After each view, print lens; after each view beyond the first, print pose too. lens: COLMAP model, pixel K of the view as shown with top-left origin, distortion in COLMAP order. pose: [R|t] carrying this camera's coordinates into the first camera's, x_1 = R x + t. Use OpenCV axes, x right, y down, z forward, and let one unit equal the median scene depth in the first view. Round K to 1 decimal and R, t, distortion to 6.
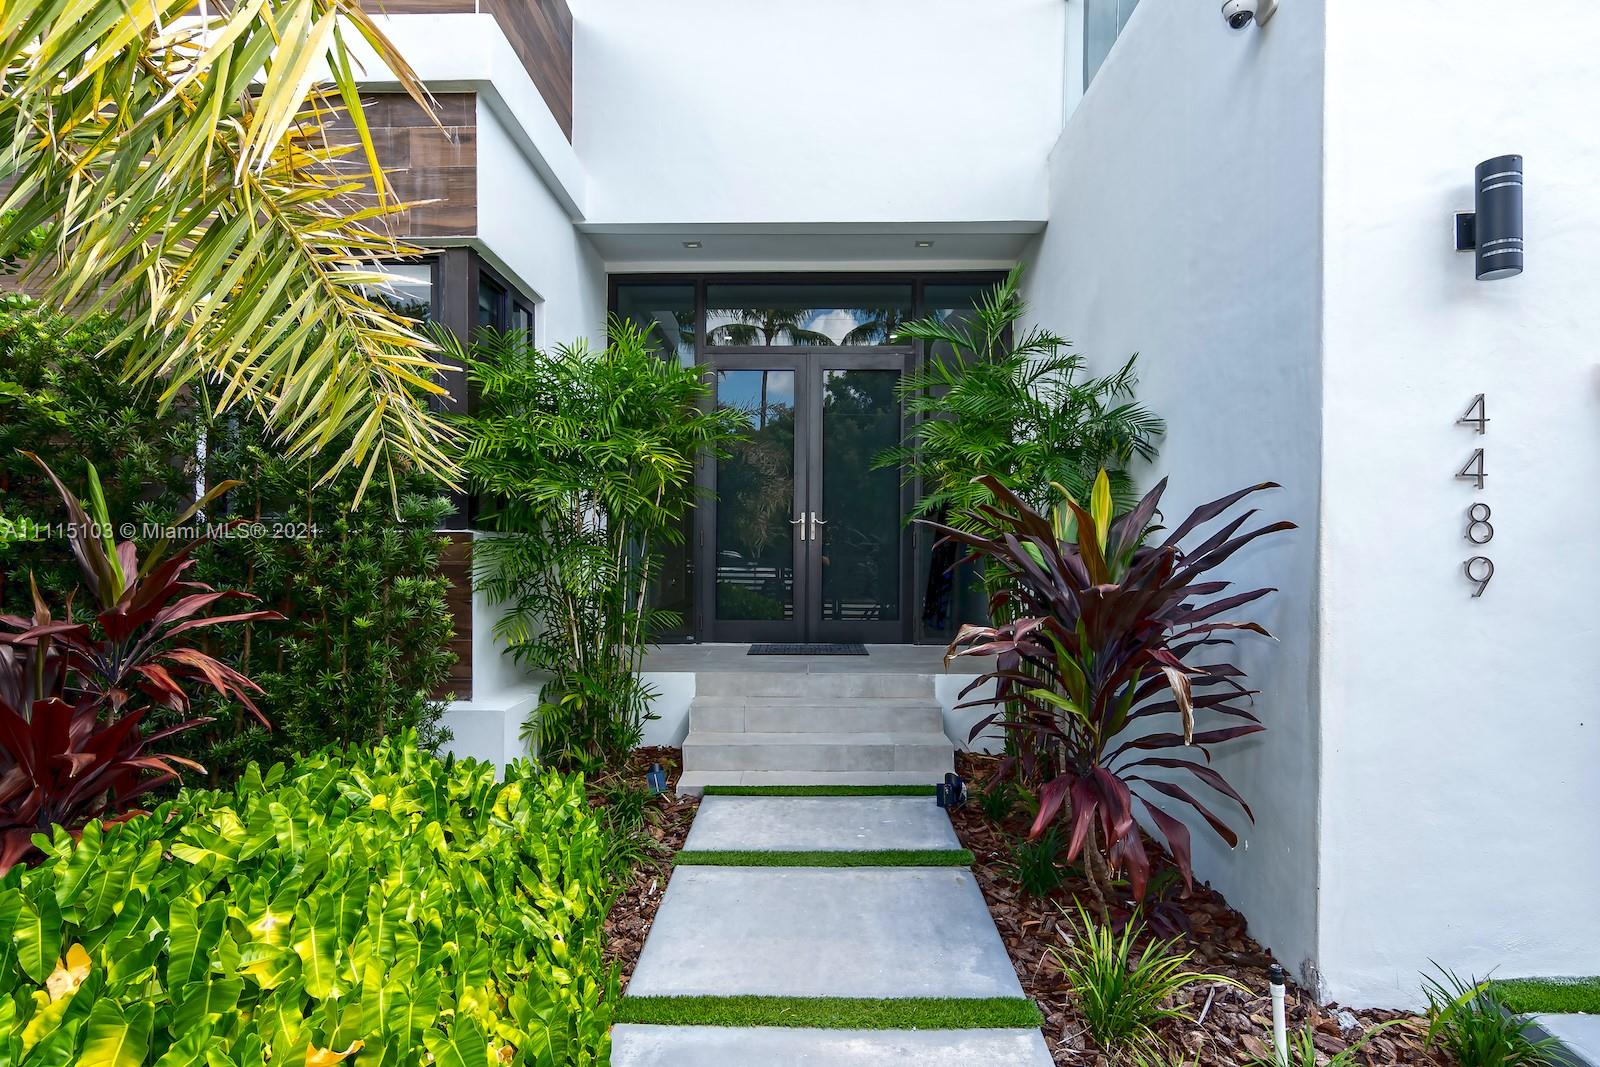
lens RADIAL K [[820.0, 0, 795.5], [0, 820.0, 539.1], [0, 0, 1]] dist [0.018535, 0.000149]
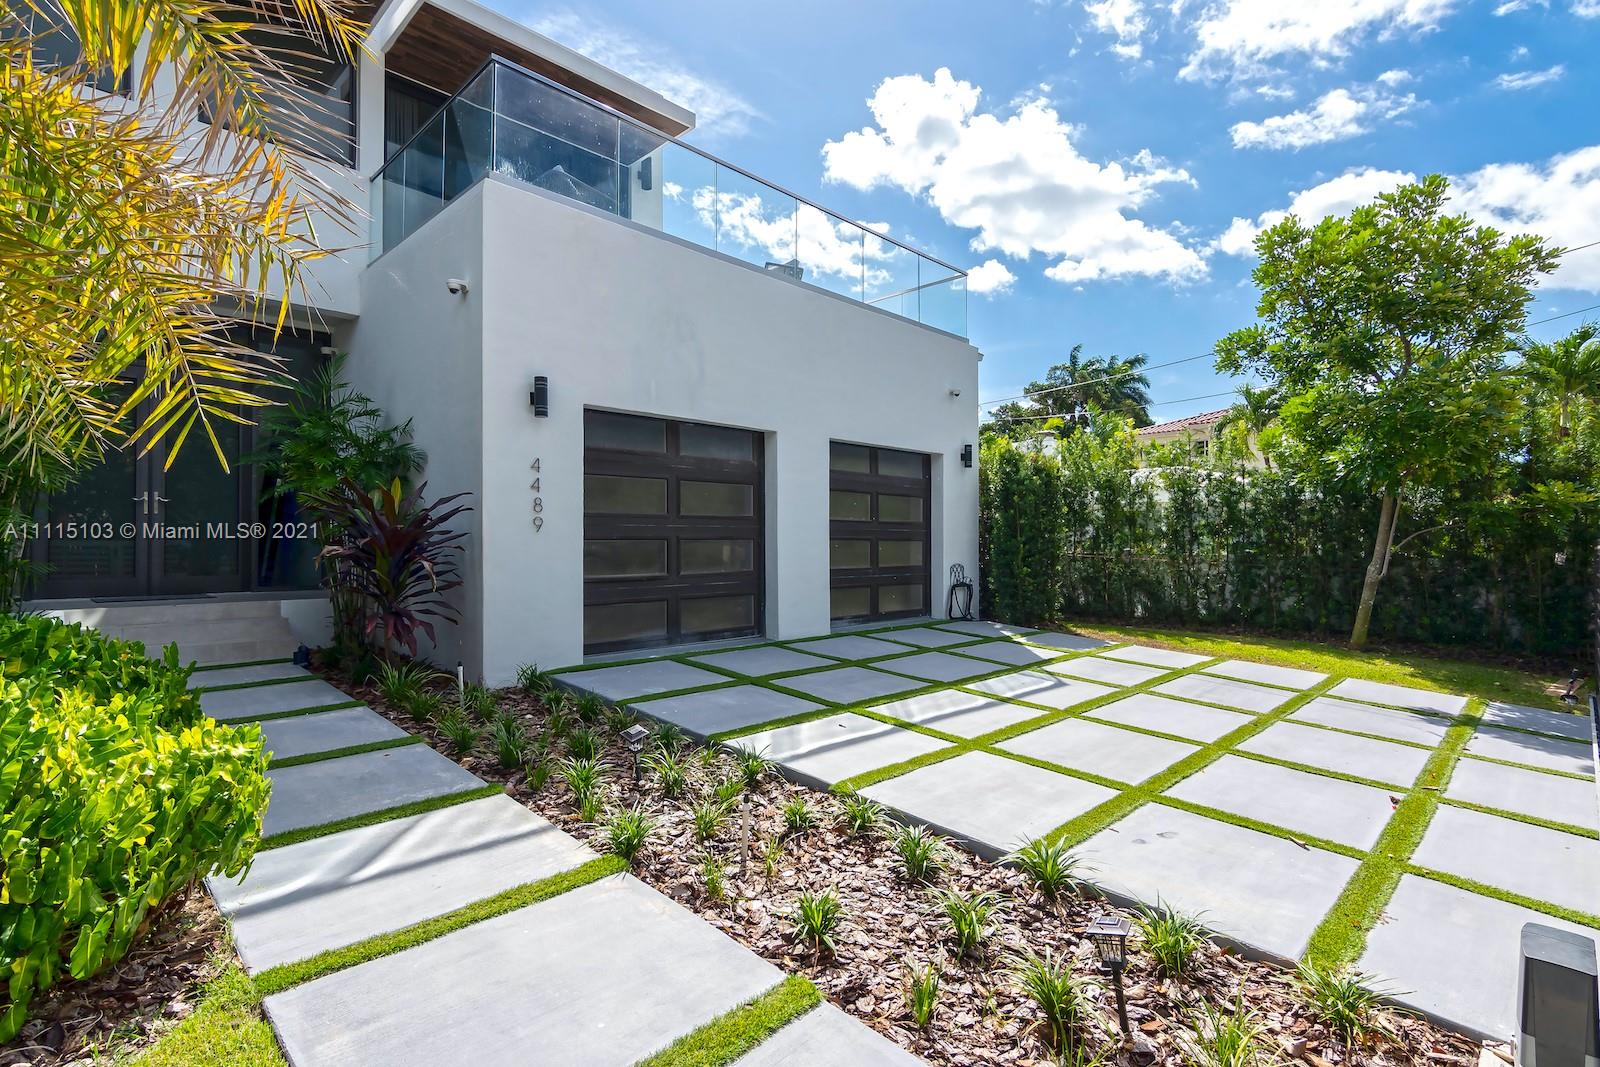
lens RADIAL K [[774.8, 0, 797.6], [0, 774.8, 540.6], [0, 0, 1]] dist [0.015591, 0.000819]
pose [[0.673088, -0.001124, 0.739561, -0.343942], [0.000107, 0.999999, 0.001423, 0.065883], [-0.739562, -0.000878, 0.673088, -0.934154]]
